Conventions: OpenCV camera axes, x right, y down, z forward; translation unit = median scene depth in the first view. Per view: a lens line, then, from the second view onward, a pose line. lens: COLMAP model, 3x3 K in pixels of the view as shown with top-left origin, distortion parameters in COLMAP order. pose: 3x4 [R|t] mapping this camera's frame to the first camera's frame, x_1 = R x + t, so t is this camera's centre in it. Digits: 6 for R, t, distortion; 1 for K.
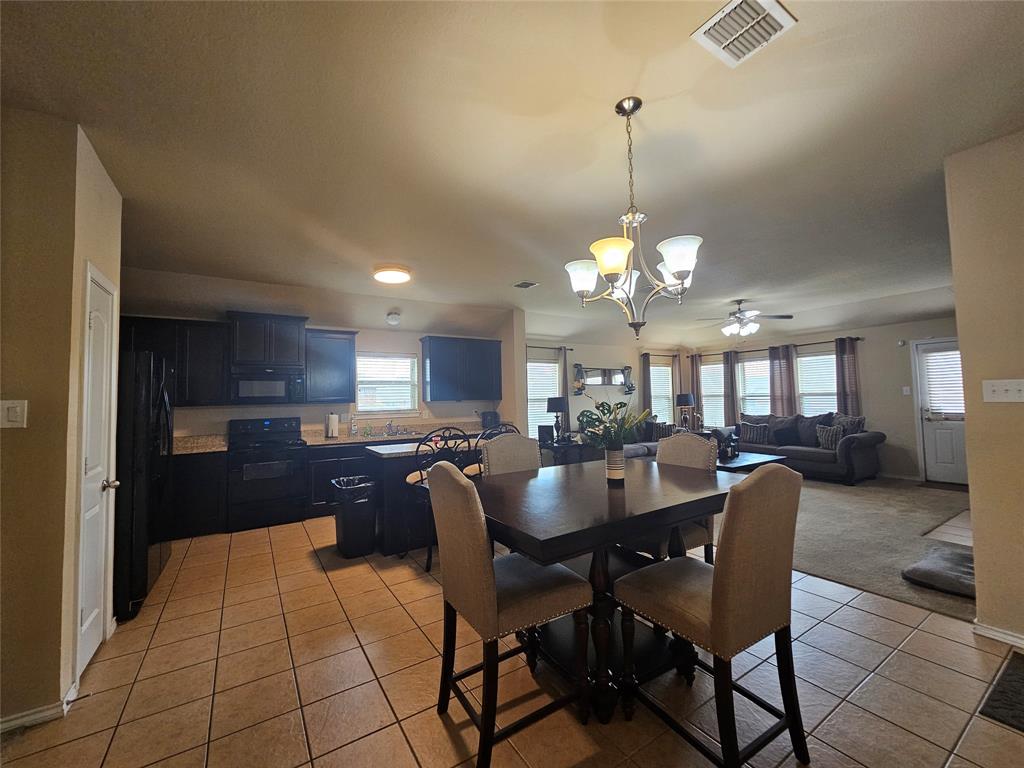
lens RADIAL K [[420.6, 0, 512.0], [0, 420.6, 384.0], [0, 0, 1]] dist [-0.001097, -0.000143]
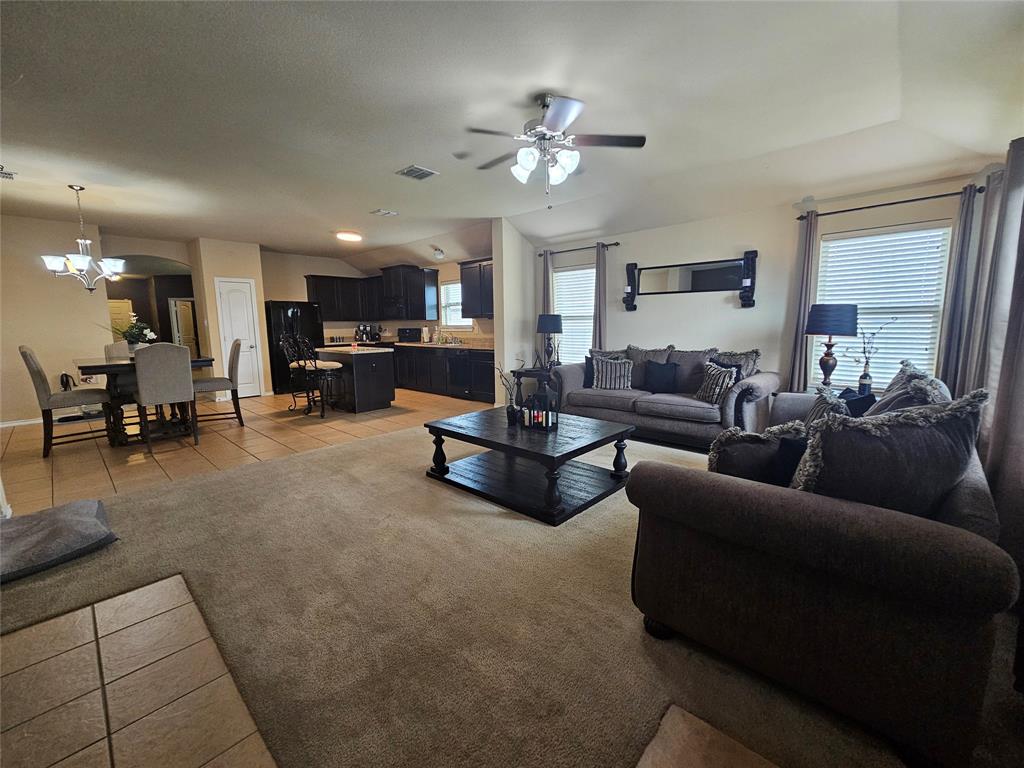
lens RADIAL K [[420.6, 0, 512.0], [0, 420.6, 384.0], [0, 0, 1]] dist [-0.001097, -0.000143]
pose [[0.244841, 0.160201, -0.956237, 0.823287], [0.050420, 0.982817, 0.177564, 0.012731], [0.968251, -0.091688, 0.232556, 0.673248]]
